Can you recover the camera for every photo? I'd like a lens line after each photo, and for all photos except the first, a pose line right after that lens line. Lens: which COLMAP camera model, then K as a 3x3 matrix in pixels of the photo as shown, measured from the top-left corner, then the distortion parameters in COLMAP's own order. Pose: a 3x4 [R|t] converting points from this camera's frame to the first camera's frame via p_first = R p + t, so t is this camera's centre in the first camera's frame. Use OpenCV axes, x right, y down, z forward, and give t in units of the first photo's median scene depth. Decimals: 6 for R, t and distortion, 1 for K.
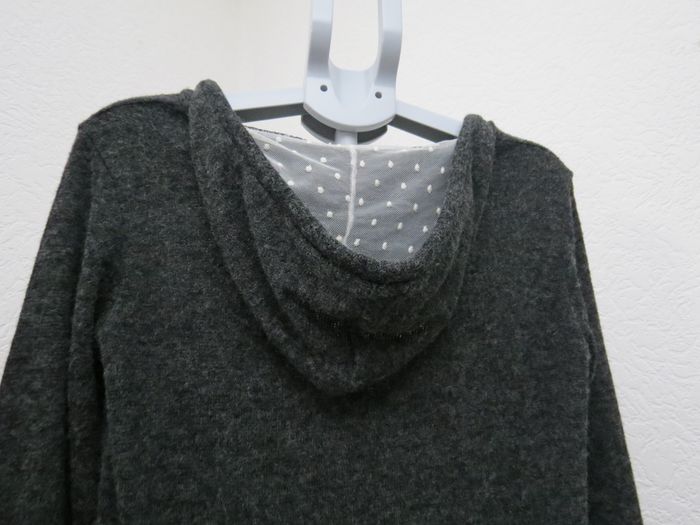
lens RADIAL K [[522.7, 0, 367.3], [0, 522.7, 252.4], [0, 0, 1]] dist [-0.025919, 0.004208]
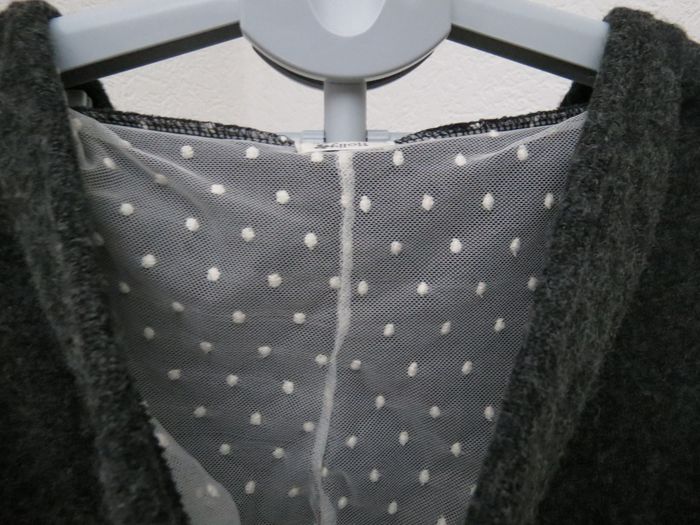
lens RADIAL K [[522.7, 0, 354.2], [0, 522.7, 258.4], [0, 0, 1]] dist [-0.025919, 0.004208]
pose [[0.984783, 0.030980, -0.171003, 0.063842], [0.044889, 0.905247, 0.422508, -0.337998], [0.167889, -0.423755, 0.890081, 0.604478]]
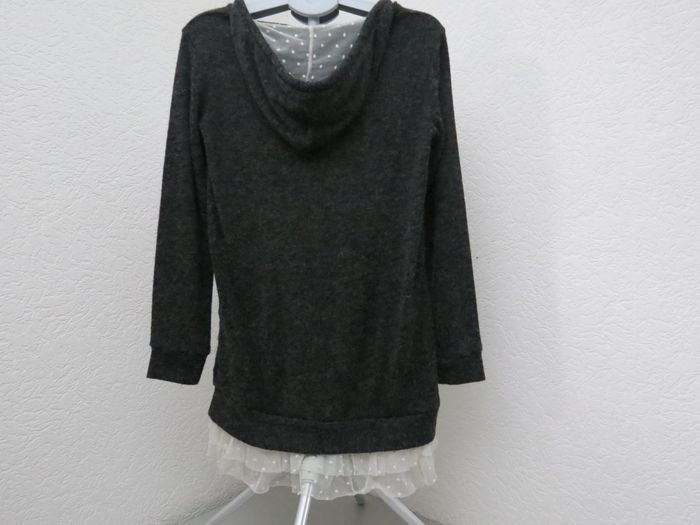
lens RADIAL K [[522.7, 0, 348.4], [0, 522.7, 259.3], [0, 0, 1]] dist [-0.025919, 0.004208]
pose [[0.970015, 0.008309, -0.242901, 0.622287], [0.052098, 0.969076, 0.241200, 0.186597], [0.237394, -0.246622, 0.939586, -1.055849]]
